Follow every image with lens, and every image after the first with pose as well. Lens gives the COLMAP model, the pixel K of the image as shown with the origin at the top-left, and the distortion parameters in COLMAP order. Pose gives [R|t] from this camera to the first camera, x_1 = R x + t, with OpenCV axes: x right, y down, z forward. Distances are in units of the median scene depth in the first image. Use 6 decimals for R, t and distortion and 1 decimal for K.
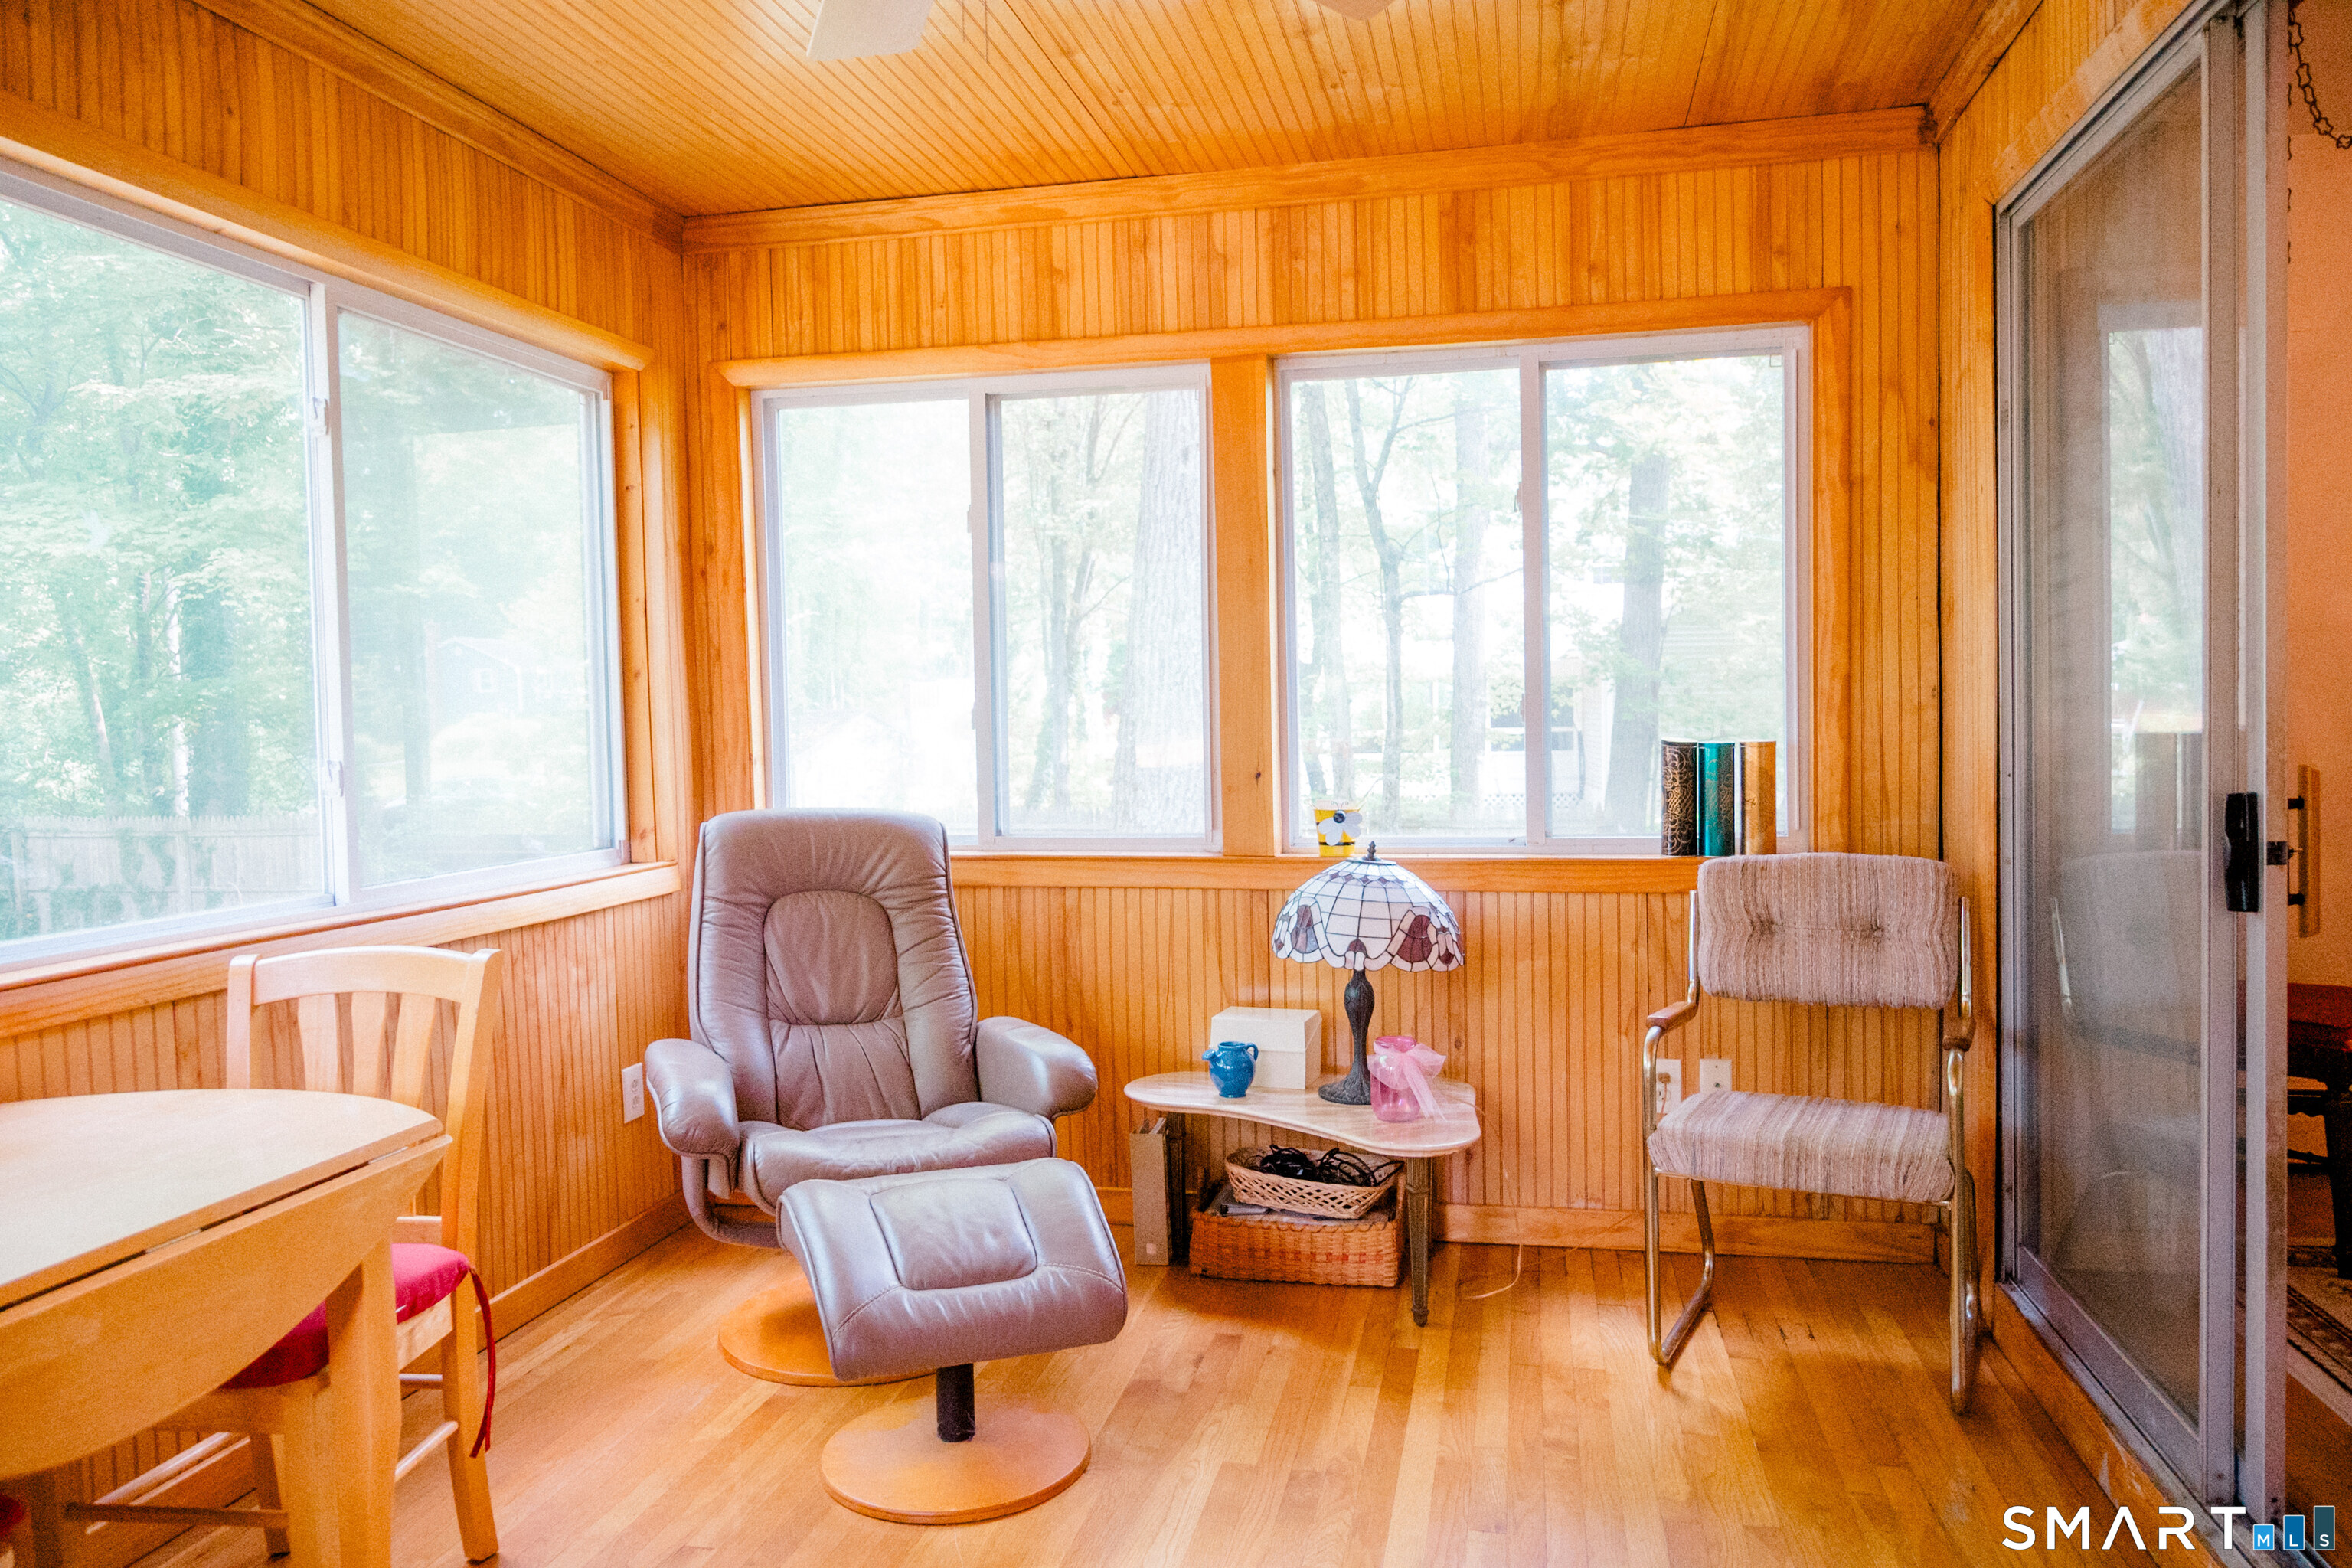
lens RADIAL K [[1606.8, 0, 1174.2], [0, 1606.8, 784.5], [0, 0, 1]] dist [-0.009963, 0.002014]
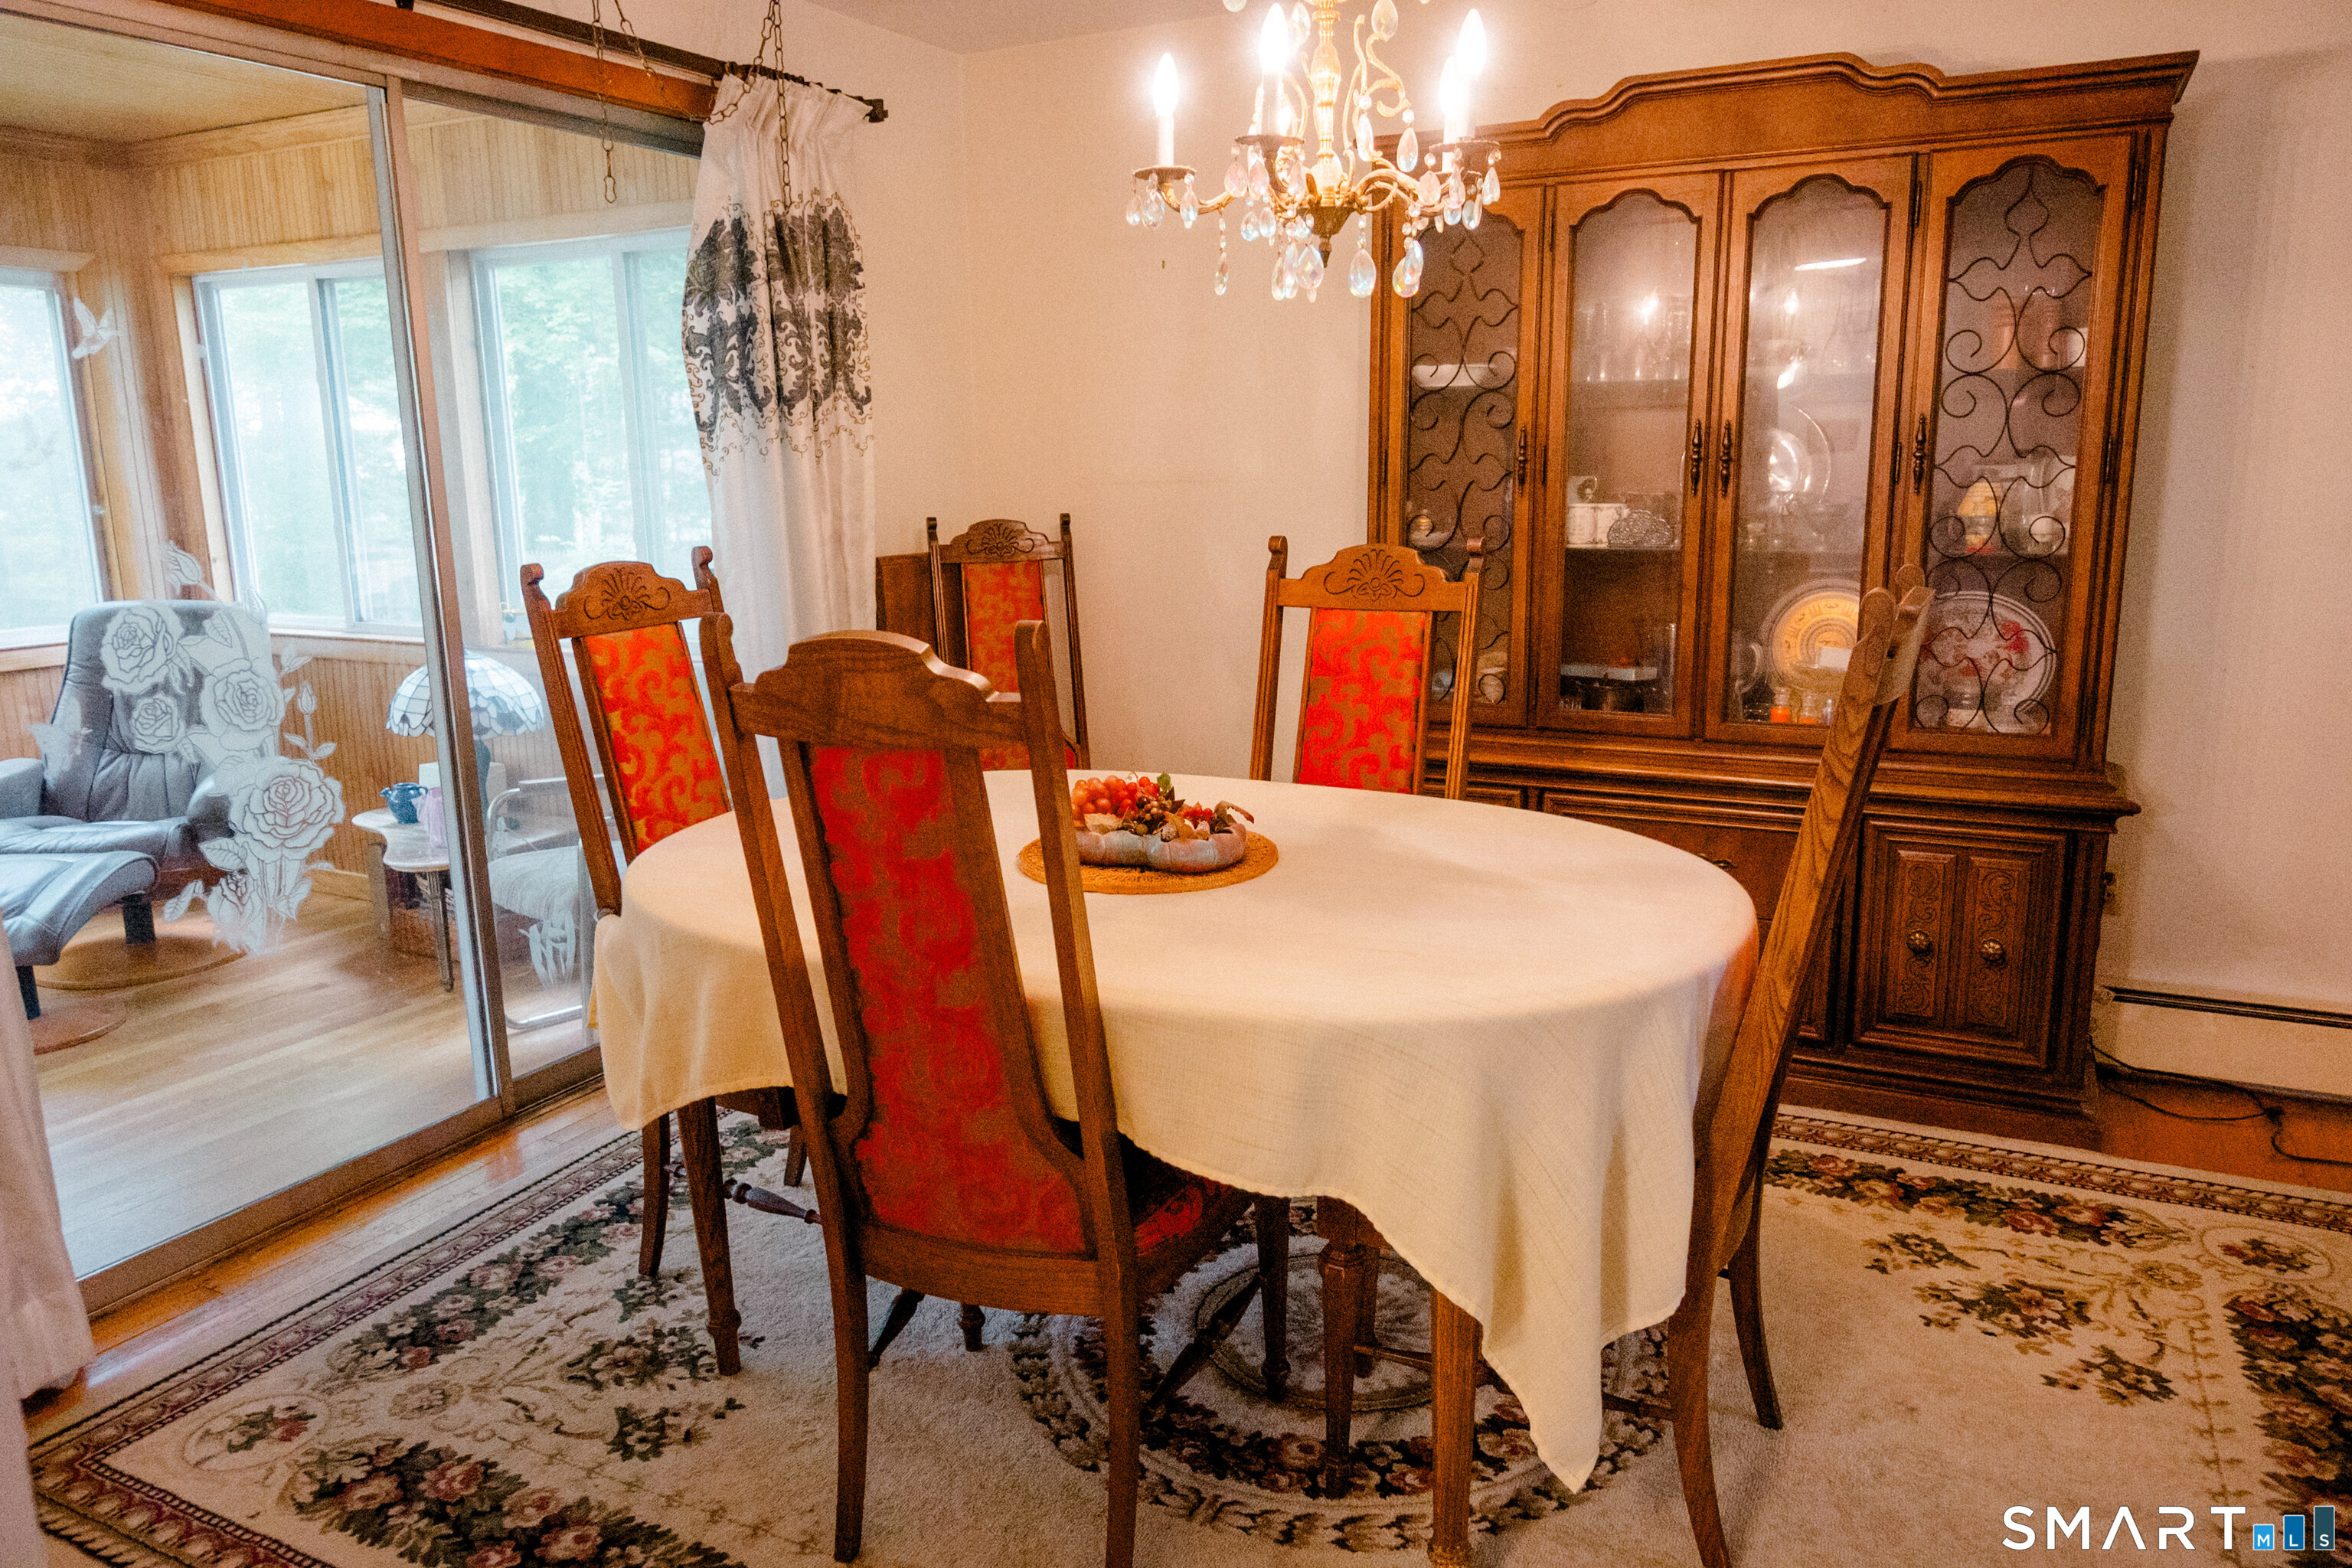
lens RADIAL K [[1606.8, 0, 1167.3], [0, 1606.8, 793.3], [0, 0, 1]] dist [-0.009963, 0.002014]
pose [[0.965955, 0.066491, -0.250020, 0.893766], [-0.024826, 0.985772, 0.166244, -0.066230], [0.257516, -0.154377, 0.953862, -0.118492]]
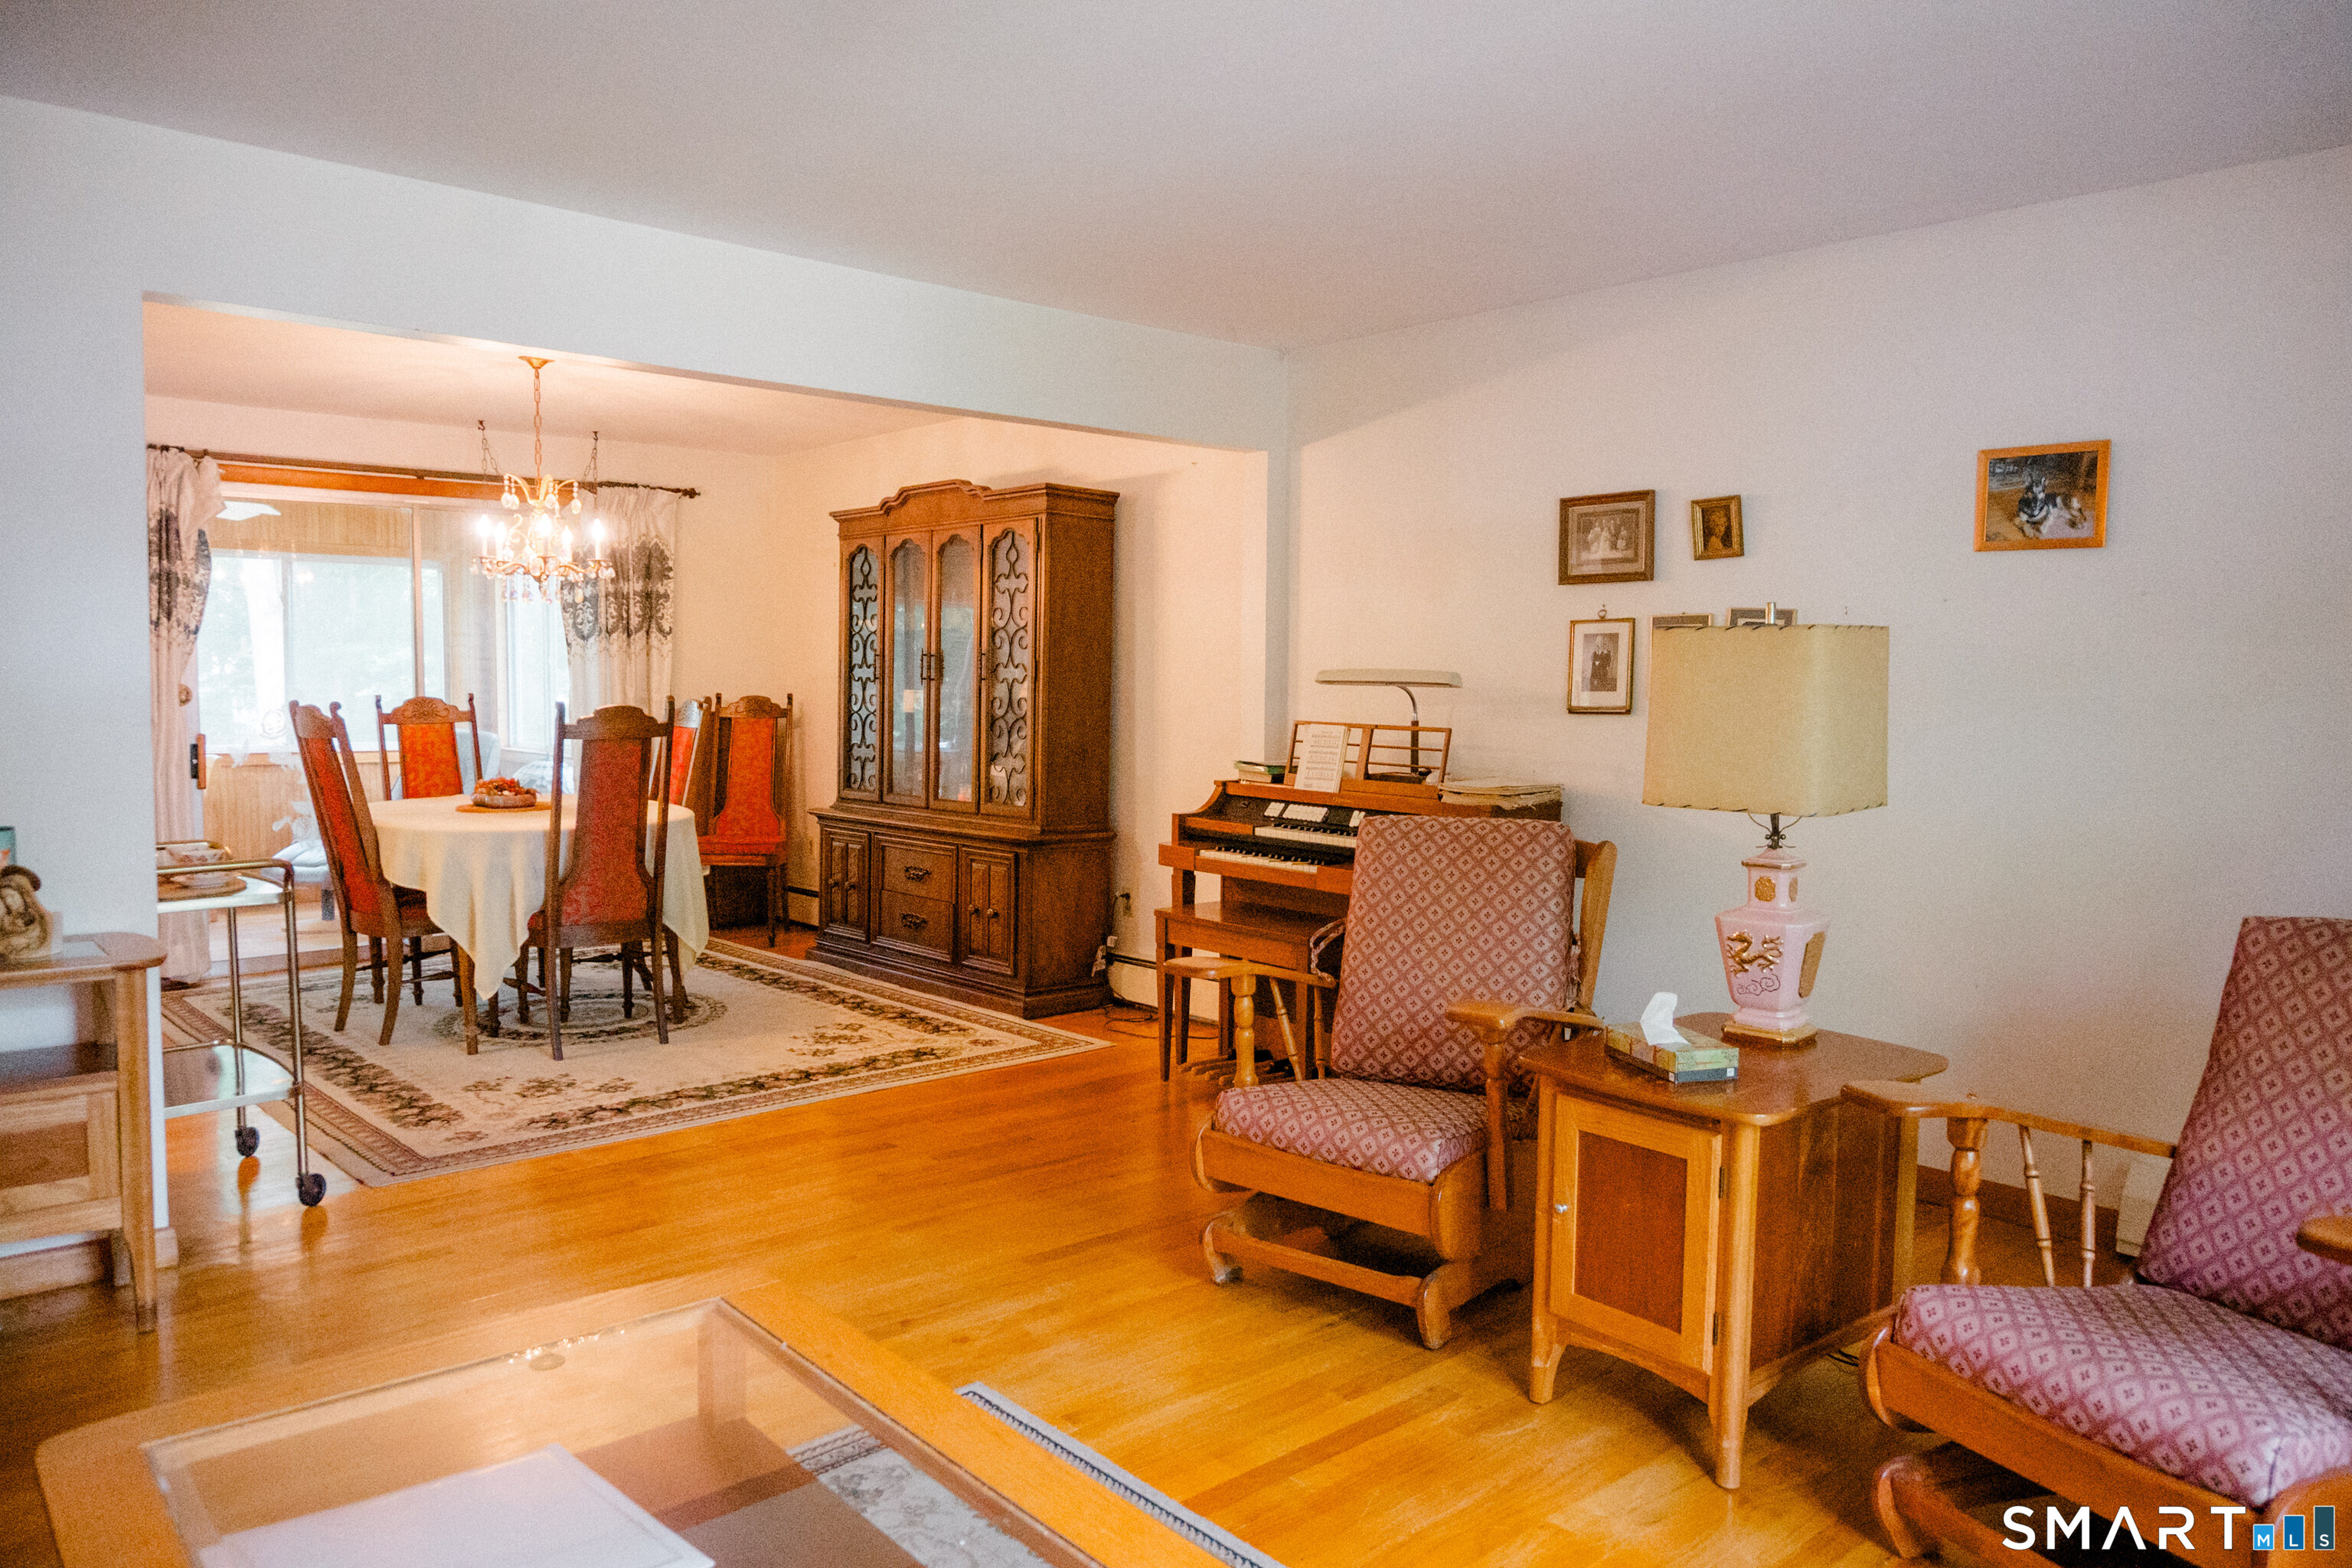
lens RADIAL K [[1606.8, 0, 1175.9], [0, 1606.8, 789.0], [0, 0, 1]] dist [-0.009963, 0.002014]
pose [[0.815982, 0.075003, -0.573191, 2.211685], [-0.059903, 0.997180, 0.045205, -0.071756], [0.574966, -0.002550, 0.818174, -0.473364]]
